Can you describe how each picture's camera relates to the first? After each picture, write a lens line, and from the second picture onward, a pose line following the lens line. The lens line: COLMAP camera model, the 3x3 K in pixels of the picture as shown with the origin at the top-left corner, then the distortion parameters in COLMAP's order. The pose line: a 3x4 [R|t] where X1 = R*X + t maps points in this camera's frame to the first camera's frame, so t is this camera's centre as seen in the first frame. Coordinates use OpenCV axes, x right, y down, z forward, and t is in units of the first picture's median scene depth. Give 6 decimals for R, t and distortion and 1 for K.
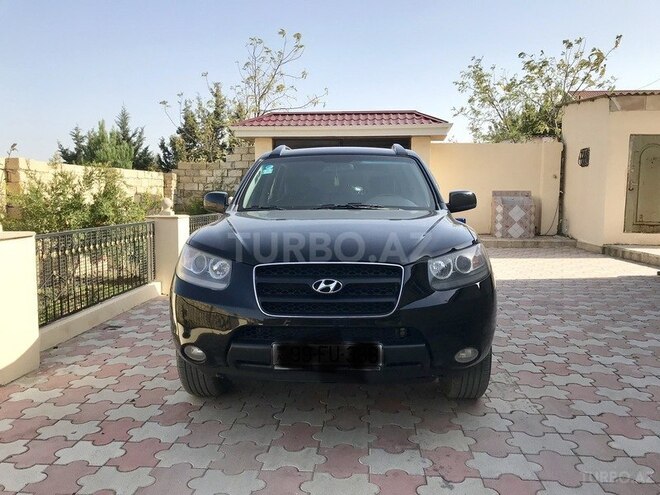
lens RADIAL K [[534.4, 0, 332.6], [0, 534.4, 248.9], [0, 0, 1]] dist [0.019238, -0.003627]
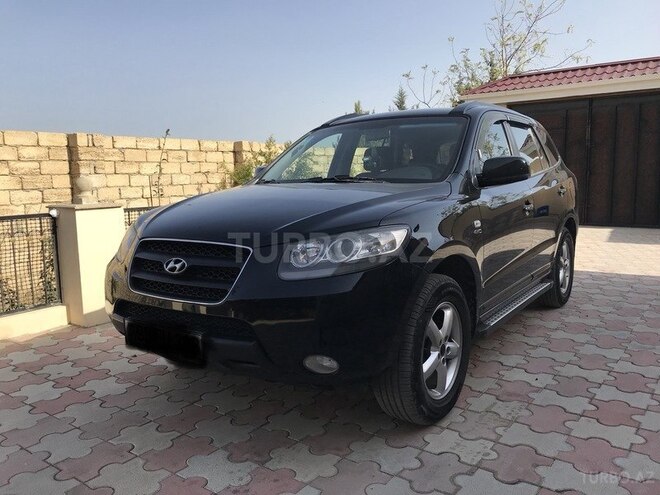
lens RADIAL K [[534.4, 0, 330.8], [0, 534.4, 245.5], [0, 0, 1]] dist [0.019238, -0.003627]
pose [[0.847693, 0.053811, -0.527751, 0.625942], [-0.032279, 0.998231, 0.049935, -0.017836], [0.529504, -0.025294, 0.847930, 0.314231]]
